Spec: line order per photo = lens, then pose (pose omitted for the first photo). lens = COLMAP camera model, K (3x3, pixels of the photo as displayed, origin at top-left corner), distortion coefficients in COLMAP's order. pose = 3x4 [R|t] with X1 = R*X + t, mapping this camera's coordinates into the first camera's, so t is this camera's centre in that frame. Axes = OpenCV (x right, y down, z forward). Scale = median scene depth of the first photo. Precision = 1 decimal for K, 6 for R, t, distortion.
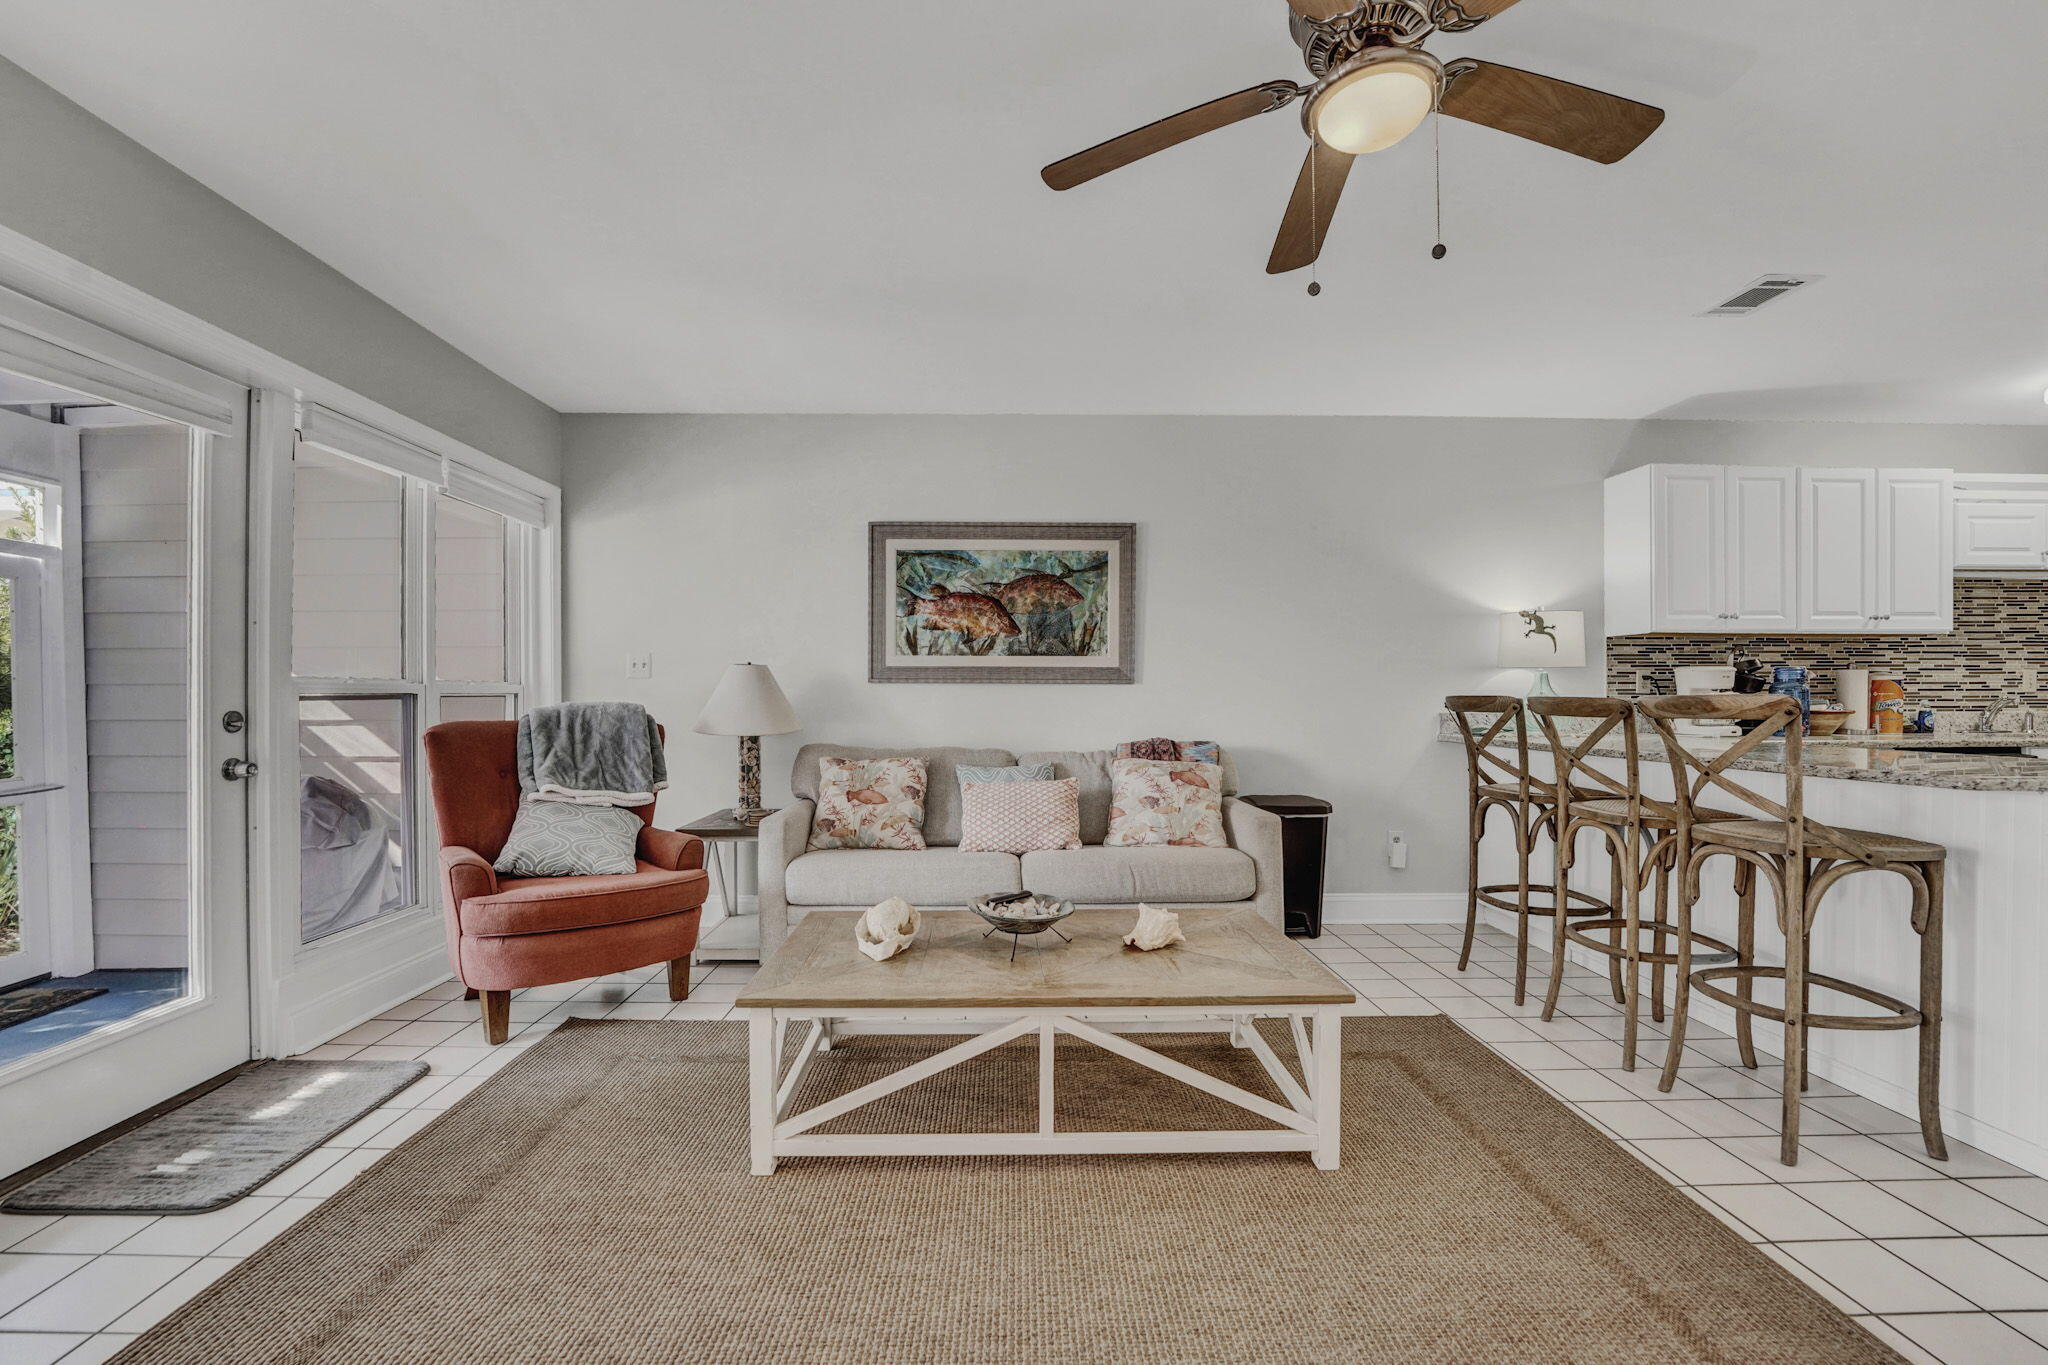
lens RADIAL K [[857.7, 0, 1016.4], [0, 857.7, 710.4], [0, 0, 1]] dist [-0.027954, 0.001872]
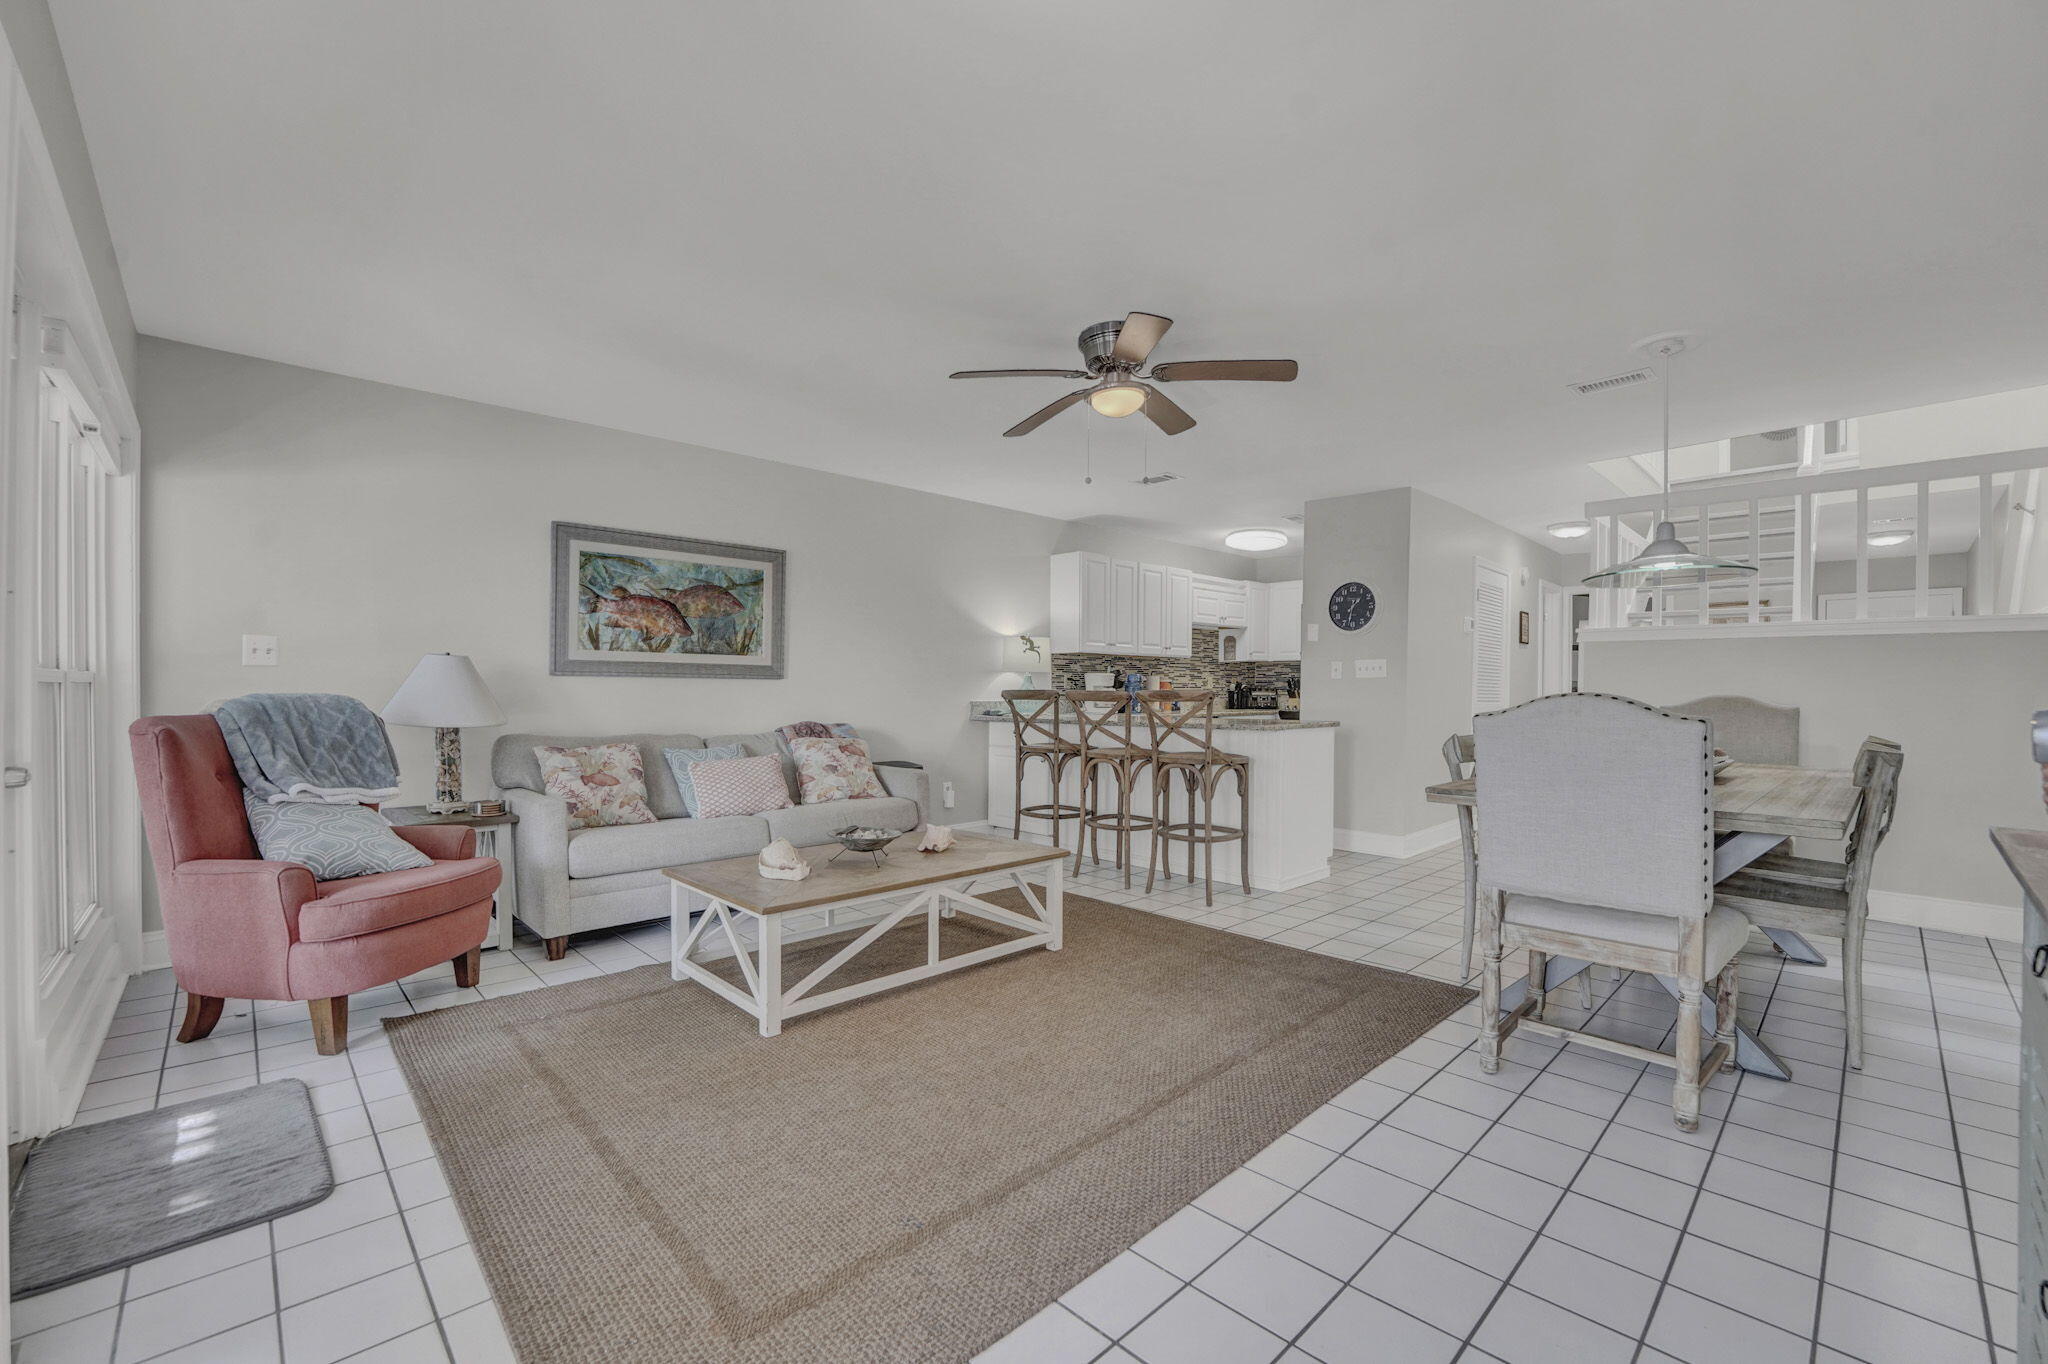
lens RADIAL K [[857.7, 0, 1036.1], [0, 857.7, 677.0], [0, 0, 1]] dist [-0.027954, 0.001872]
pose [[0.716710, 0.014317, 0.697224, -0.505487], [0.005556, 0.999640, -0.026239, 0.000828], [-0.697349, 0.022679, 0.716373, -0.160334]]
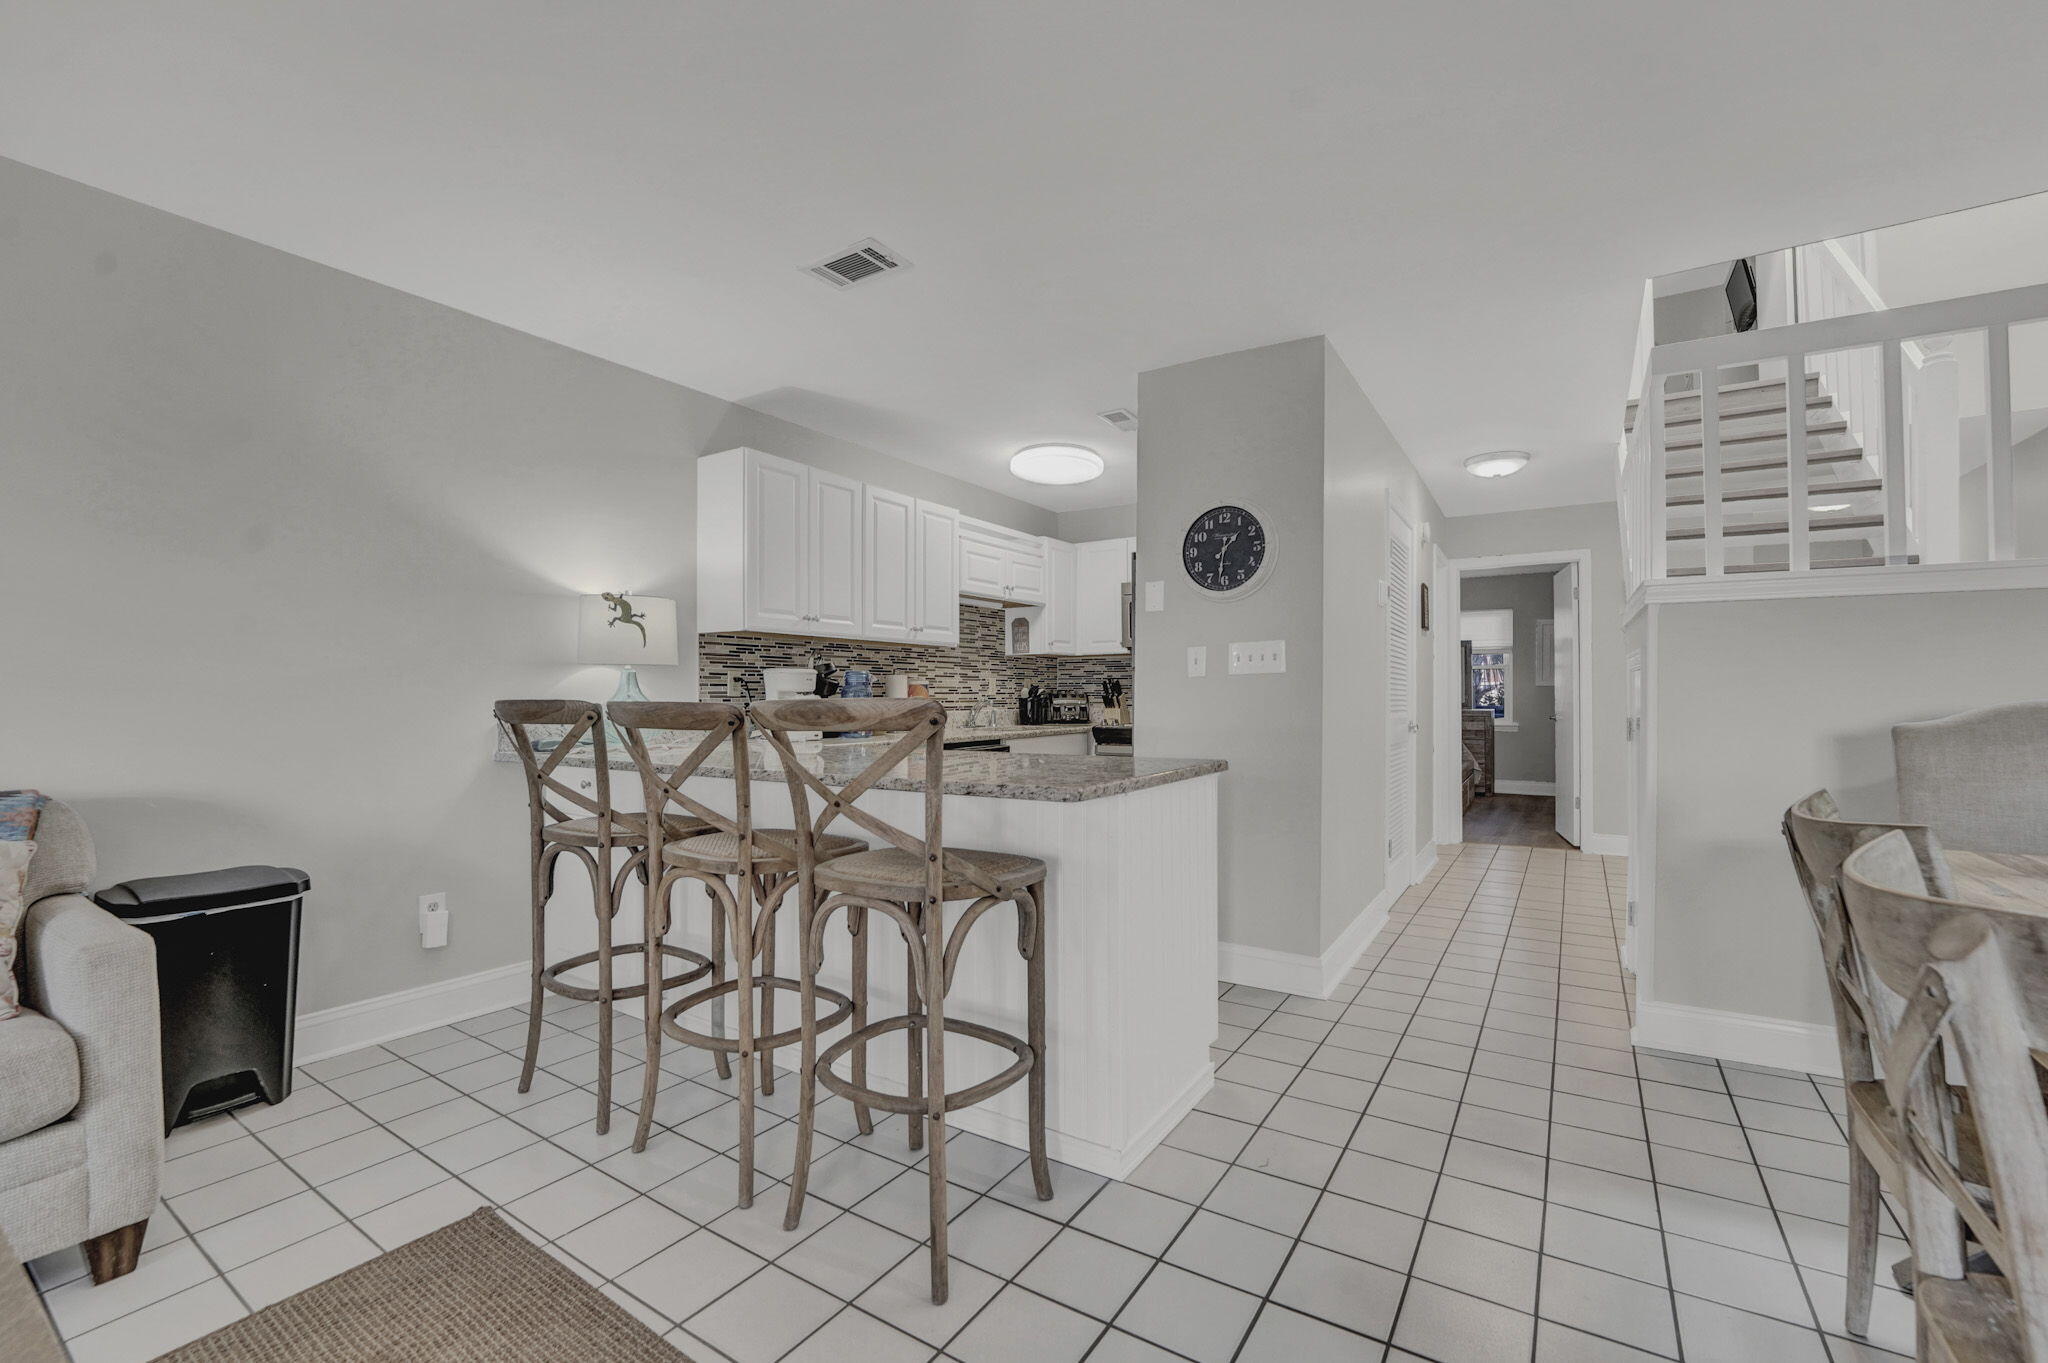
lens RADIAL K [[857.7, 0, 1035.1], [0, 857.7, 677.6], [0, 0, 1]] dist [-0.027954, 0.001872]
pose [[0.543055, 0.019088, 0.839480, 0.153169], [0.015544, 0.999342, -0.032778, -0.005272], [-0.839553, 0.030849, 0.542401, 0.243319]]
